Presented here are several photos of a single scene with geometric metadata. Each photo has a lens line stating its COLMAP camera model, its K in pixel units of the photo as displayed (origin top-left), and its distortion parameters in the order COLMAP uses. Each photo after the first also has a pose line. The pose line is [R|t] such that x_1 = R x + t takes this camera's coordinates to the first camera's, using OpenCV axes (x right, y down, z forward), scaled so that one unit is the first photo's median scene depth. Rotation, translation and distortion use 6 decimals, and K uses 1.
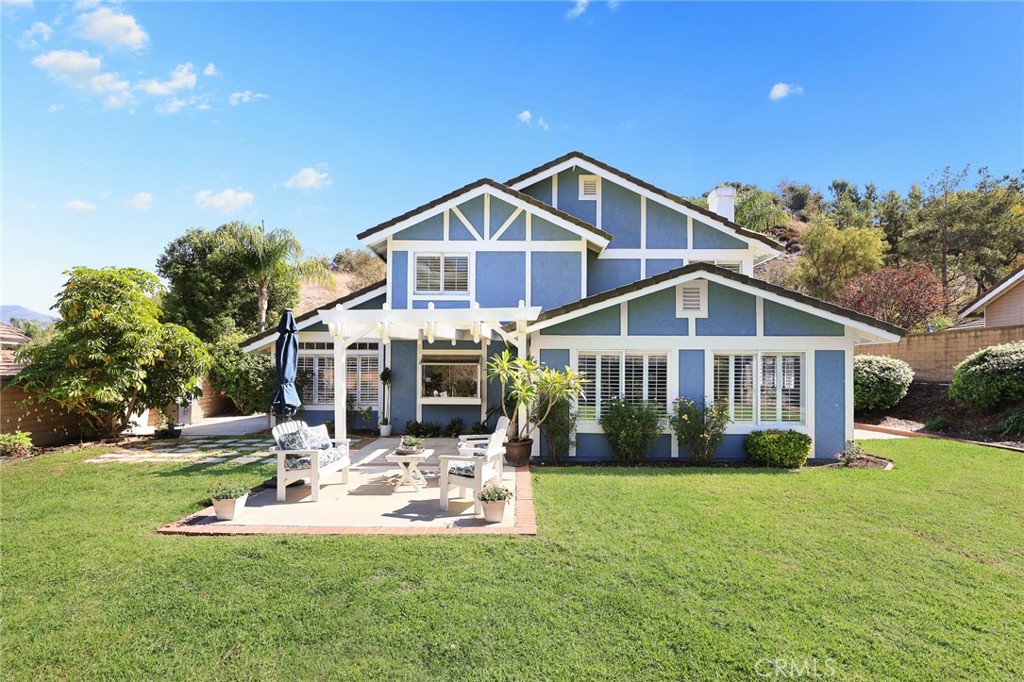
lens RADIAL K [[480.9, 0, 510.8], [0, 480.9, 361.7], [0, 0, 1]] dist [0.004481, 0.000103]
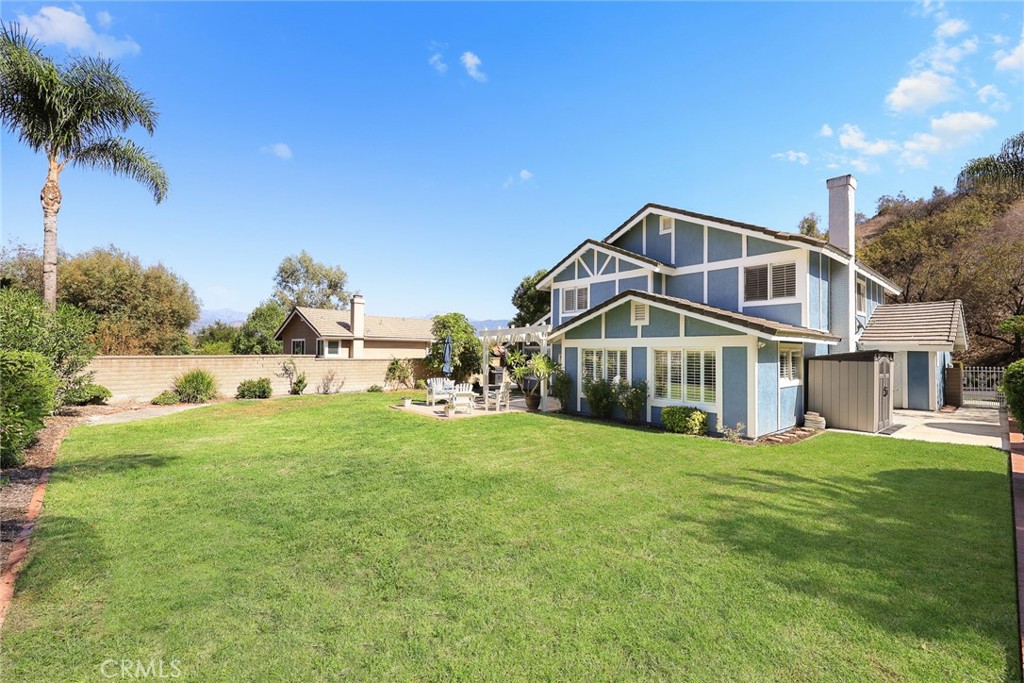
lens RADIAL K [[428.1, 0, 514.5], [0, 428.1, 342.5], [0, 0, 1]] dist [-0.000314, 0.000035]
pose [[0.640830, -0.014531, -0.767545, 0.854176], [0.009261, 0.999894, -0.011197, -0.020569], [0.767627, 0.000067, 0.640897, -0.105344]]
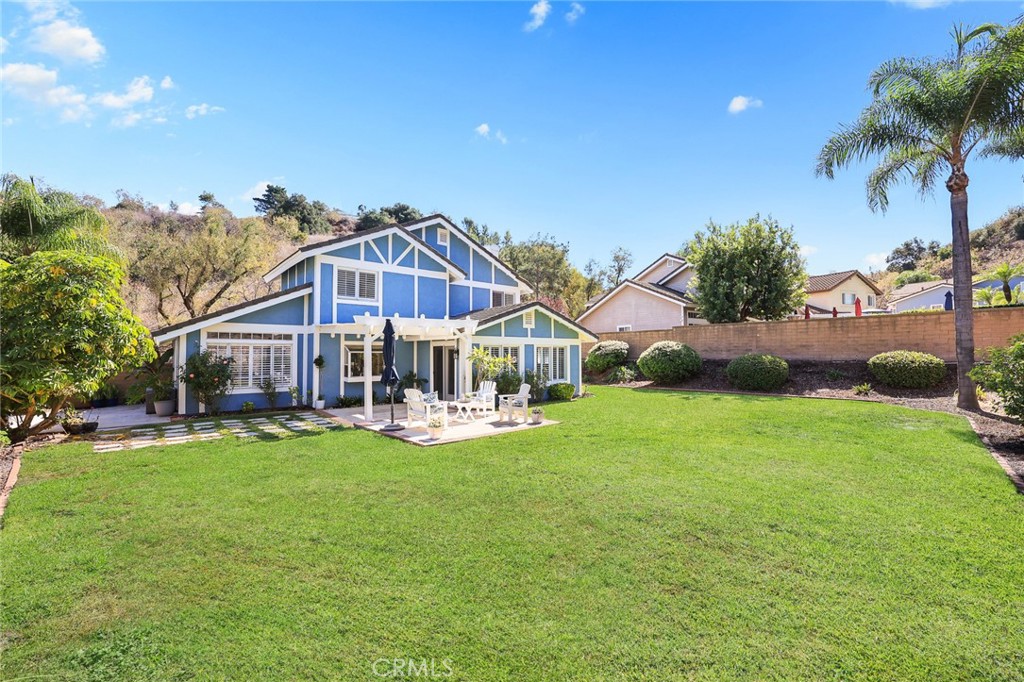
lens RADIAL K [[428.1, 0, 514.5], [0, 428.1, 342.0], [0, 0, 1]] dist [-0.000314, 0.000035]
pose [[0.735426, 0.010482, 0.677524, -0.633042], [-0.006520, 0.999944, -0.008394, -0.014852], [-0.677574, 0.001755, 0.735453, -0.178824]]
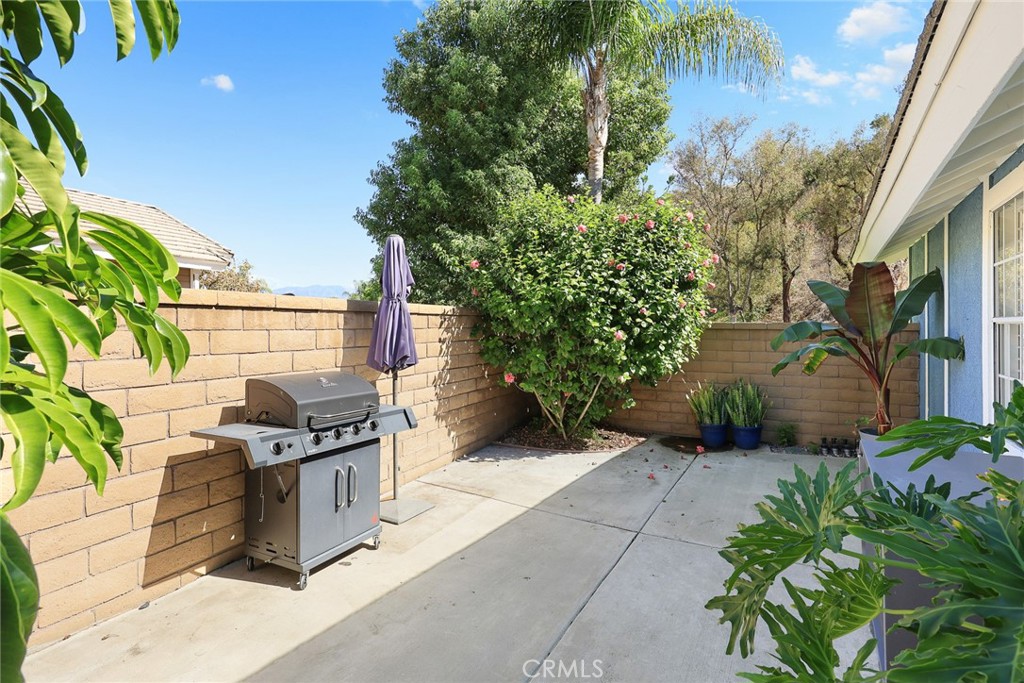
lens RADIAL K [[487.2, 0, 512.4], [0, 487.2, 321.2], [0, 0, 1]] dist [-0.000020, -0.000004]
pose [[0.854120, -0.011109, -0.519957, -0.600454], [0.021218, 0.999684, 0.013497, 0.035410], [0.519643, -0.022560, 0.854086, 1.018037]]
